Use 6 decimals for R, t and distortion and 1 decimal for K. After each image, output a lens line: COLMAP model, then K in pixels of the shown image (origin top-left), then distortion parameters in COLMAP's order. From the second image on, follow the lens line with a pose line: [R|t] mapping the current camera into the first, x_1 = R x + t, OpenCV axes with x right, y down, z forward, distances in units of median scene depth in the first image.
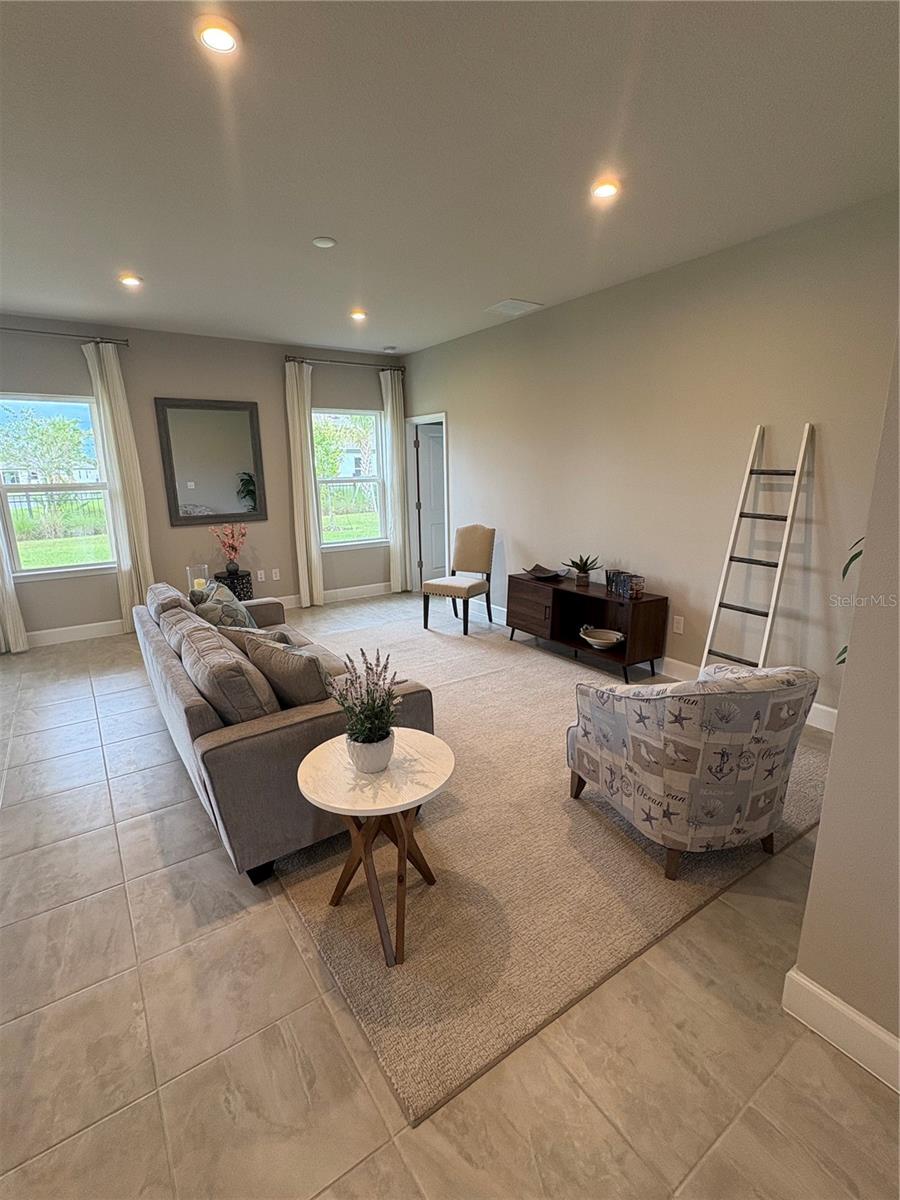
lens RADIAL K [[555.9, 0, 447.0], [0, 555.9, 602.3], [0, 0, 1]] dist [-0.000839, 0.000741]
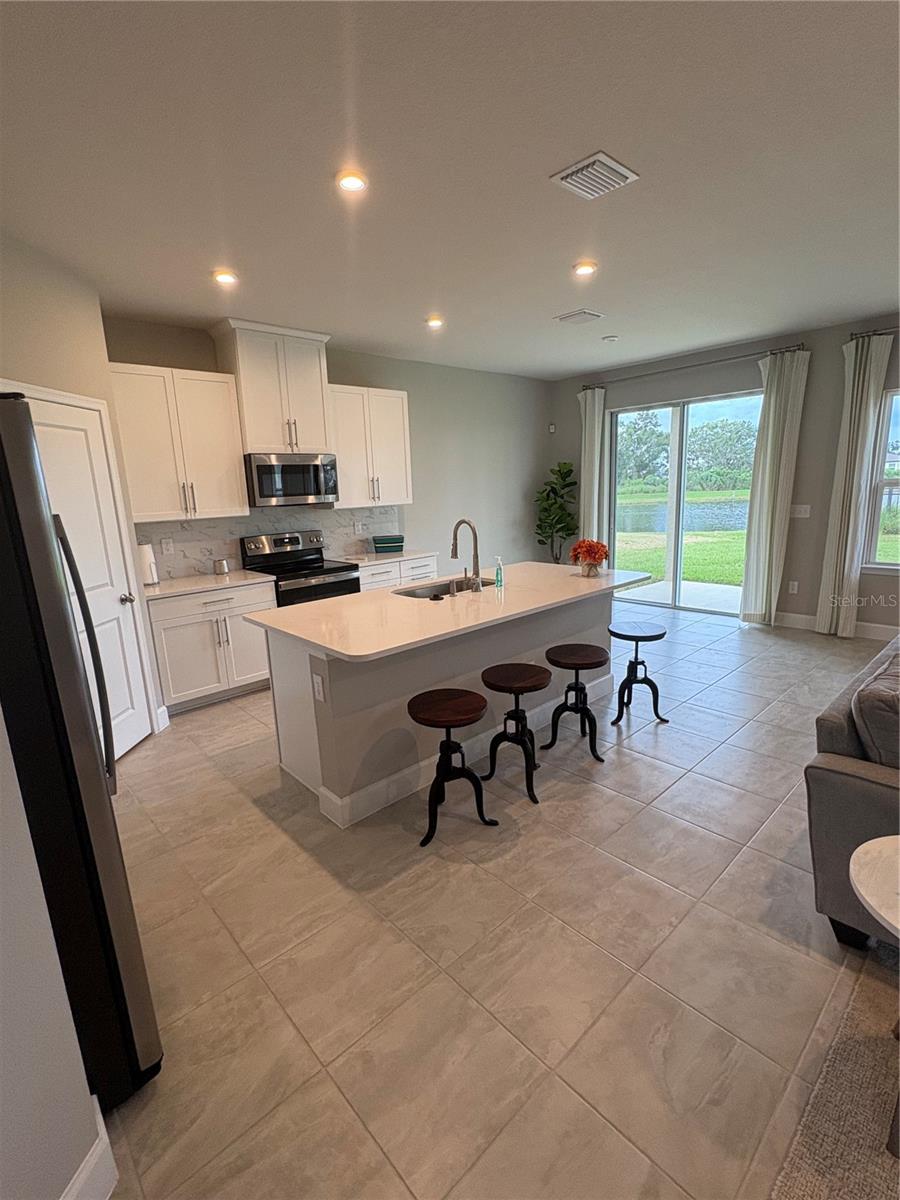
lens RADIAL K [[555.9, 0, 447.7], [0, 555.9, 598.4], [0, 0, 1]] dist [-0.000839, 0.000741]
pose [[0.143873, 0.211647, -0.966699, 0.375397], [-0.199877, 0.962943, 0.181077, -0.064302], [0.969200, 0.167169, 0.180845, 0.182624]]
